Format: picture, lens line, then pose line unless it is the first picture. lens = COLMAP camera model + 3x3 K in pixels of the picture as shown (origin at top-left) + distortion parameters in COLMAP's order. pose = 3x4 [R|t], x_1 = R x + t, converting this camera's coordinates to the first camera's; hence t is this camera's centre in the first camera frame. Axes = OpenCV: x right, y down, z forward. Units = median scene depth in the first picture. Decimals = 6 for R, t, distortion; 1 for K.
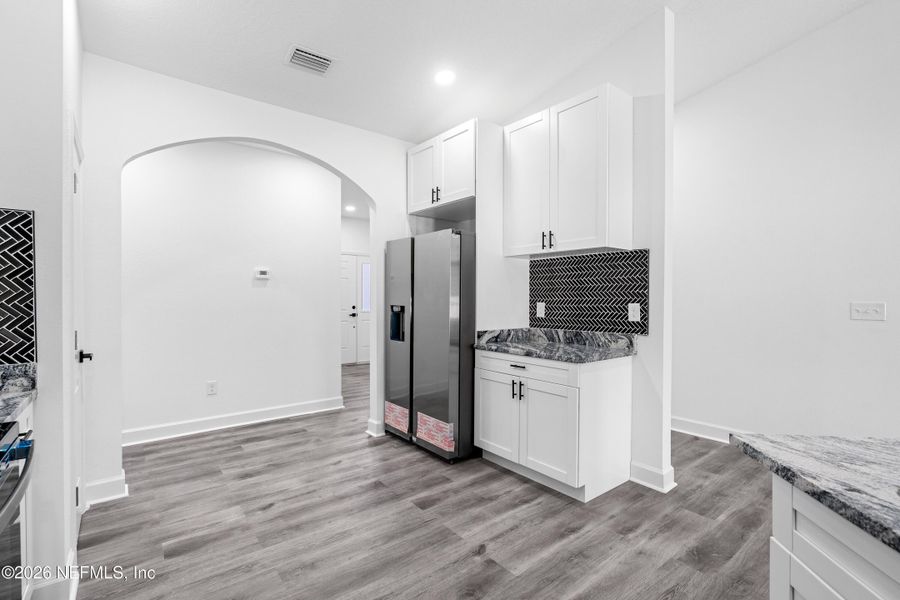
lens RADIAL K [[411.0, 0, 449.7], [0, 411.0, 301.7], [0, 0, 1]] dist [0.001634, 0.000374]
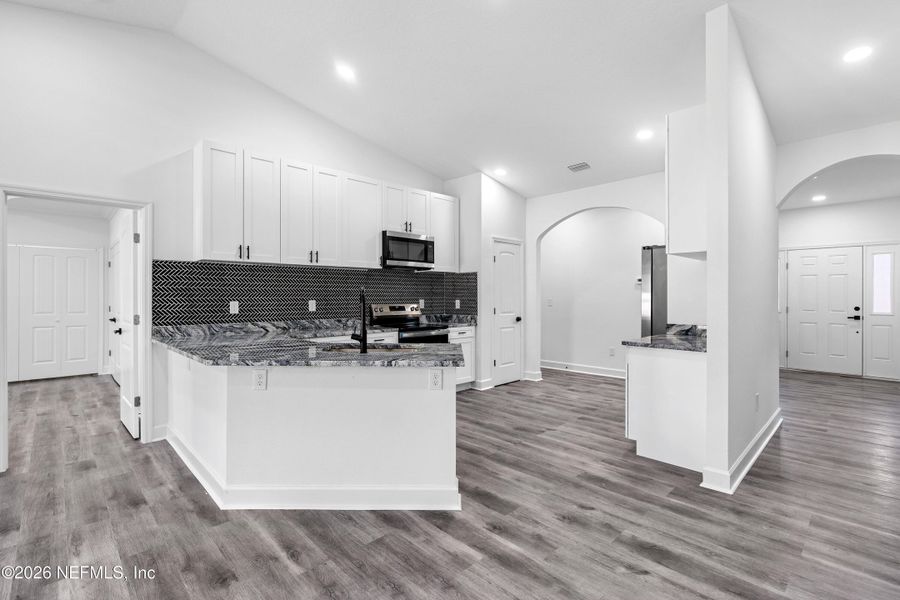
lens RADIAL K [[411.0, 0, 450.5], [0, 411.0, 296.7], [0, 0, 1]] dist [0.001634, 0.000374]
pose [[0.103224, 0.002599, -0.994655, 1.648426], [-0.012778, 0.999918, 0.001286, -0.004406], [0.994576, 0.012577, 0.103249, 0.289990]]
